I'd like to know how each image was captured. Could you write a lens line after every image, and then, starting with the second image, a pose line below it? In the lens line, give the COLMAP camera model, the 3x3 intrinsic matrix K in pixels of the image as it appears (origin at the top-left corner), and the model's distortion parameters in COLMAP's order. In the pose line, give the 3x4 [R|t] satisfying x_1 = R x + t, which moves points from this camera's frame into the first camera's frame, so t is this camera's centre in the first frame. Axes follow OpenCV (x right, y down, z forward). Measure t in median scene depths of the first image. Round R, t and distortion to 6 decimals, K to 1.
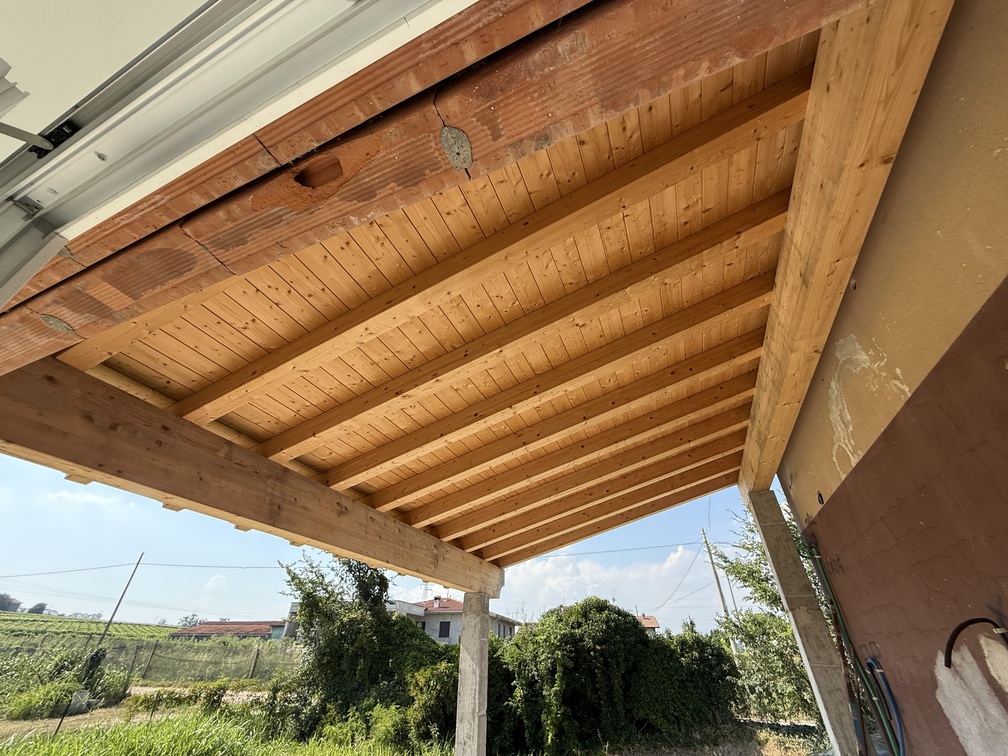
lens RADIAL K [[402.3, 0, 501.1], [0, 402.3, 377.6], [0, 0, 1]] dist [-0.000131, -0.000091]
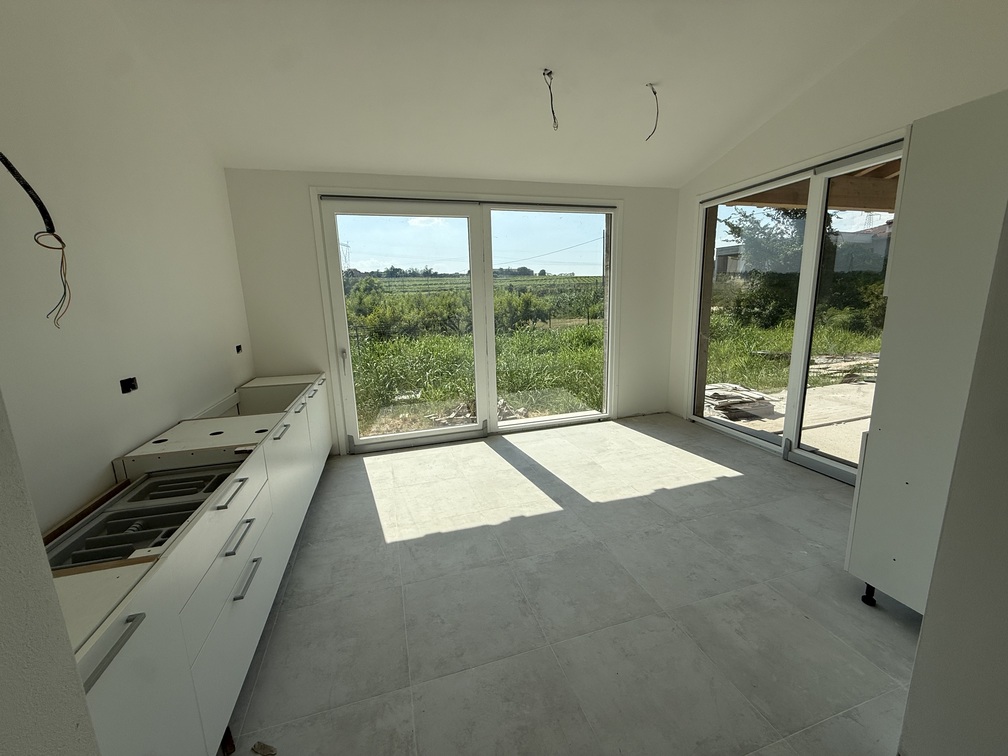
lens RADIAL K [[402.3, 0, 501.1], [0, 402.3, 377.6], [0, 0, 1]] dist [-0.000131, -0.000091]
pose [[0.634315, 0.118871, -0.763881, 0.026687], [0.475058, 0.719595, 0.506460, -0.154232], [0.609889, -0.684144, 0.399979, -0.273854]]
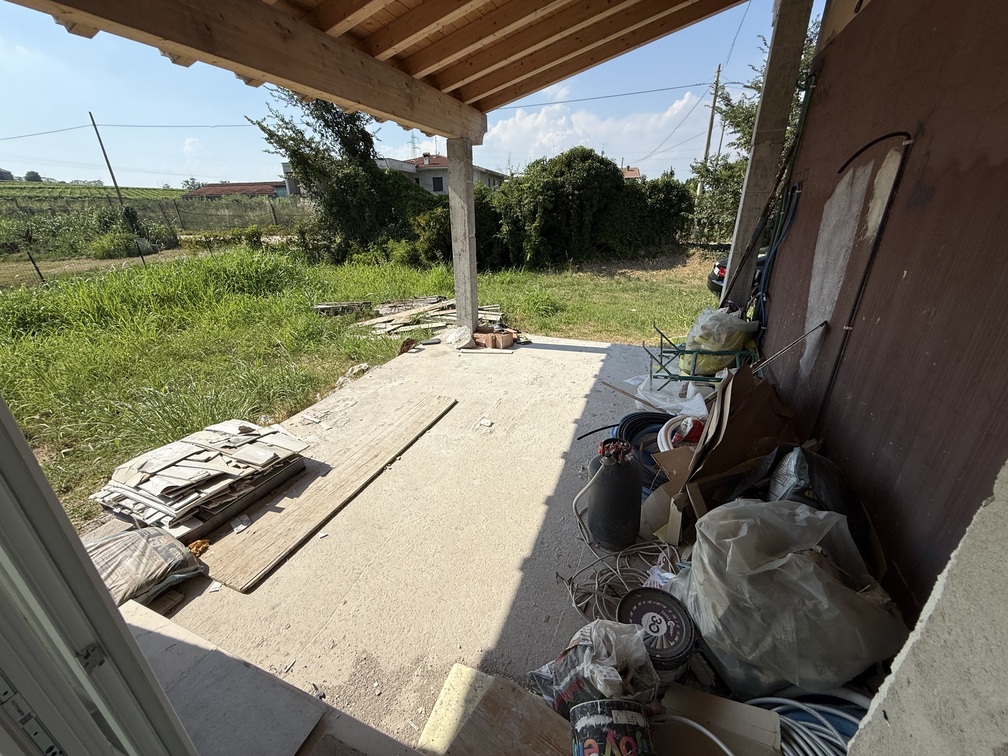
lens RADIAL K [[402.3, 0, 501.1], [0, 402.3, 377.6], [0, 0, 1]] dist [-0.000131, -0.000091]
pose [[0.999507, -0.030243, 0.008387, 0.007750], [0.009066, 0.534067, 0.845394, 0.001549], [-0.030047, -0.844901, 0.534078, -0.020161]]
